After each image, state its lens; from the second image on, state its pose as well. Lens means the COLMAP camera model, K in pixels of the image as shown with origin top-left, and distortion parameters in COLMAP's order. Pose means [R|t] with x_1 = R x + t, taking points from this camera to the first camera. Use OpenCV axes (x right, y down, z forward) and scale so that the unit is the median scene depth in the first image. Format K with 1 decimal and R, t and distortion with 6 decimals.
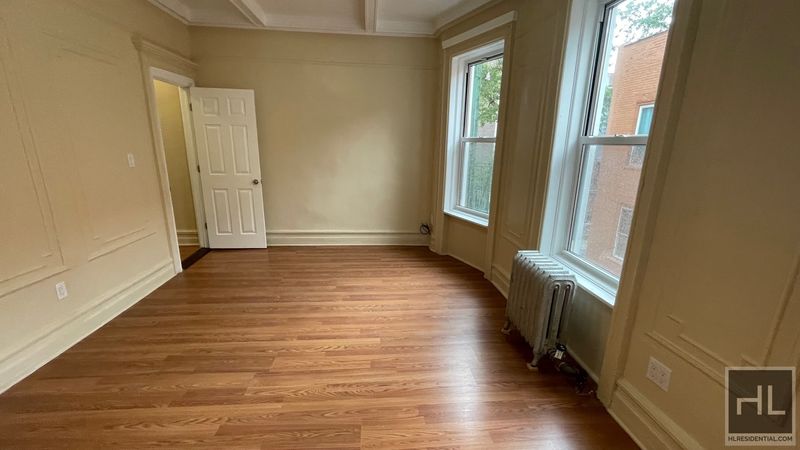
lens RADIAL K [[326.8, 0, 399.8], [0, 326.8, 229.4], [0, 0, 1]] dist [-0.002209, -0.000206]
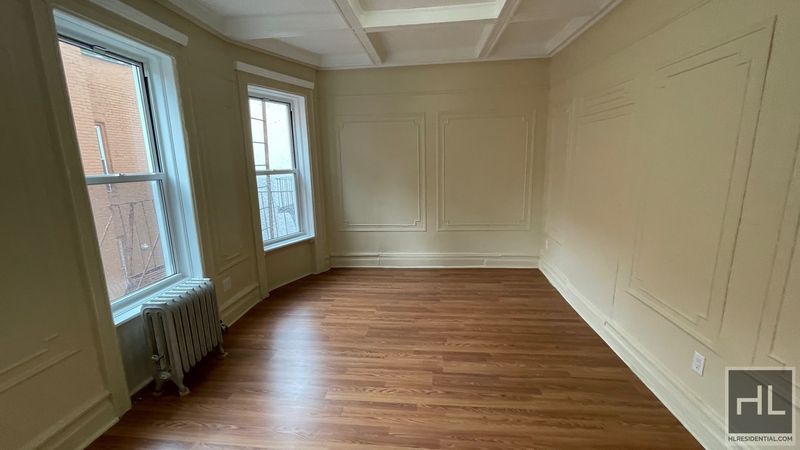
lens RADIAL K [[326.8, 0, 401.1], [0, 326.8, 221.9], [0, 0, 1]] dist [-0.002209, -0.000206]
pose [[-0.983868, -0.028341, 0.176637, -0.460464], [0.049060, 0.906773, 0.418755, -0.520274], [-0.172038, 0.420665, -0.890754, 1.755235]]
